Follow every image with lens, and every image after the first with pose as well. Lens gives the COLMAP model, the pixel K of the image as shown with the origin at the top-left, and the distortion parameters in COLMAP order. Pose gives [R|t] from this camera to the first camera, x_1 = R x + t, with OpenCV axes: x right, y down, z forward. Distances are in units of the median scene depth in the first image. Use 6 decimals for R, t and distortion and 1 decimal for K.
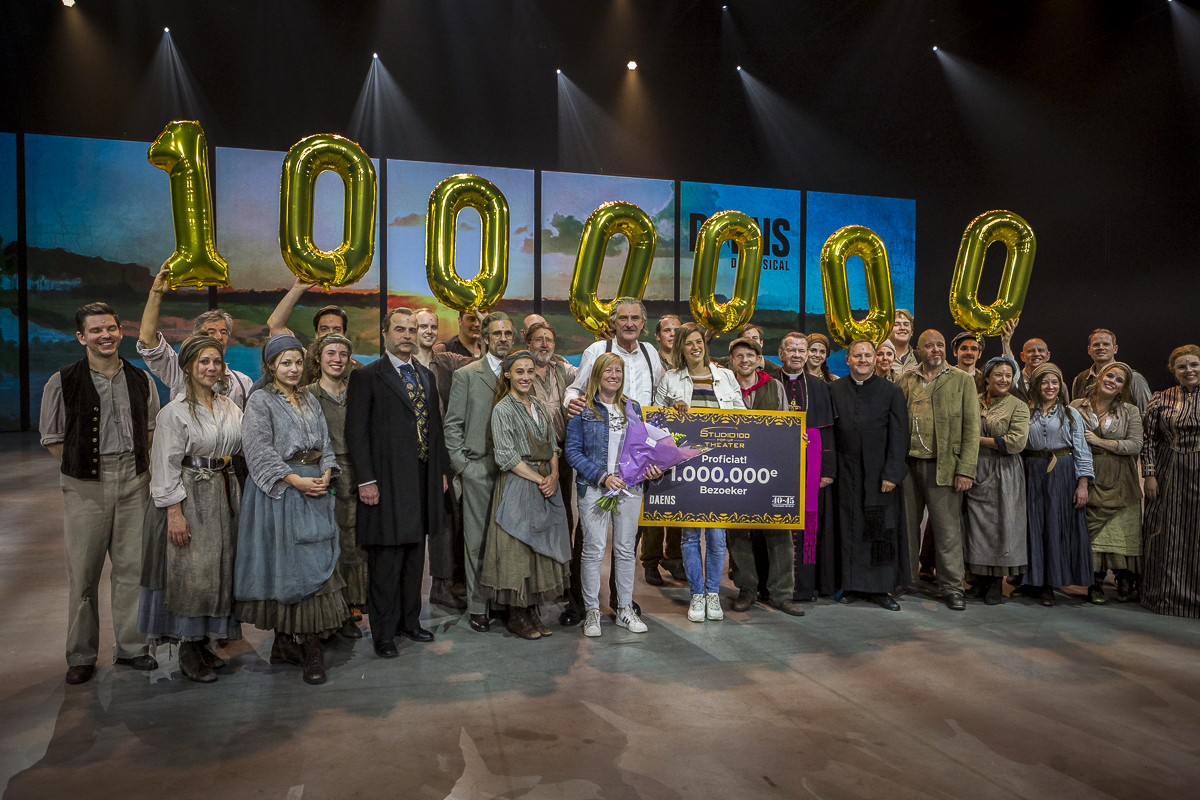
lens RADIAL K [[864.7, 0, 600.0], [0, 864.7, 400.0], [0, 0, 1]] dist [-0.000587, -0.000018]
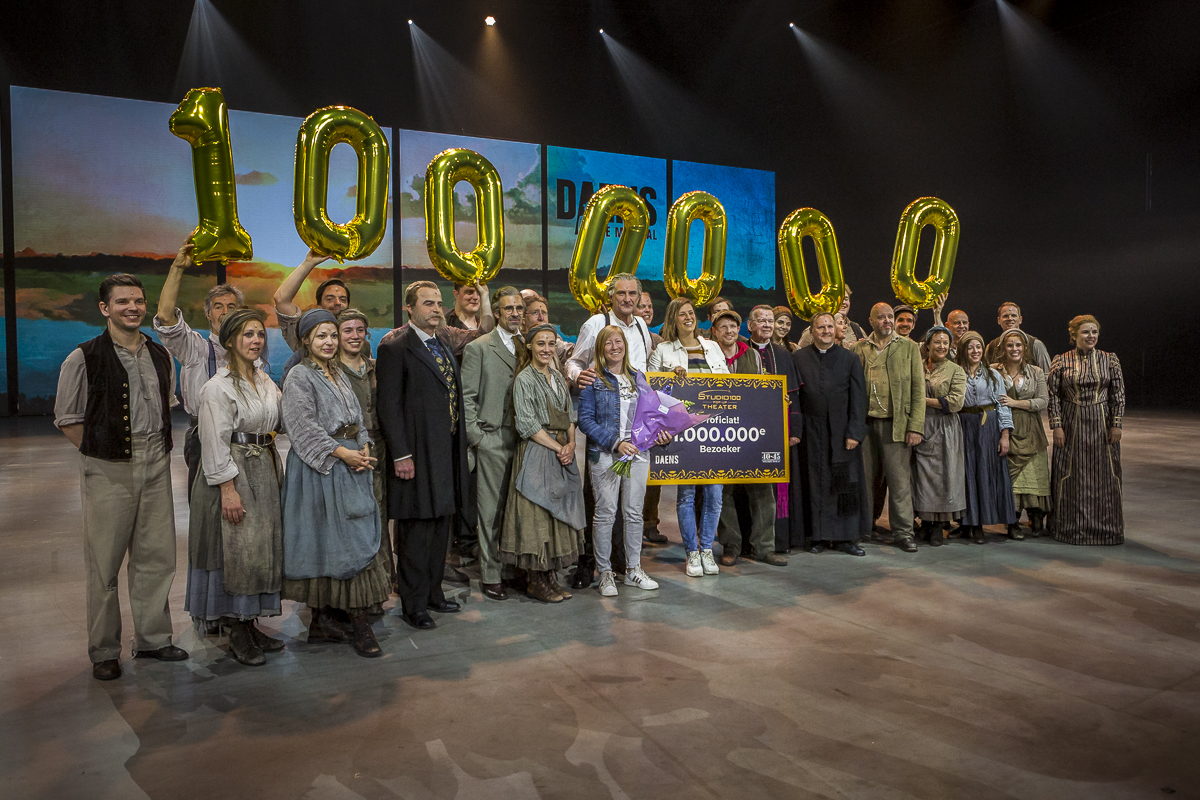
lens RADIAL K [[918.8, 0, 646.3], [0, 918.8, 362.3], [0, 0, 1]] dist [-0.006715, -0.000370]
pose [[0.972886, -0.015583, 0.230759, -0.210884], [0.018424, 0.999779, -0.010162, 0.002394], [-0.230549, 0.014138, 0.972958, -0.093126]]
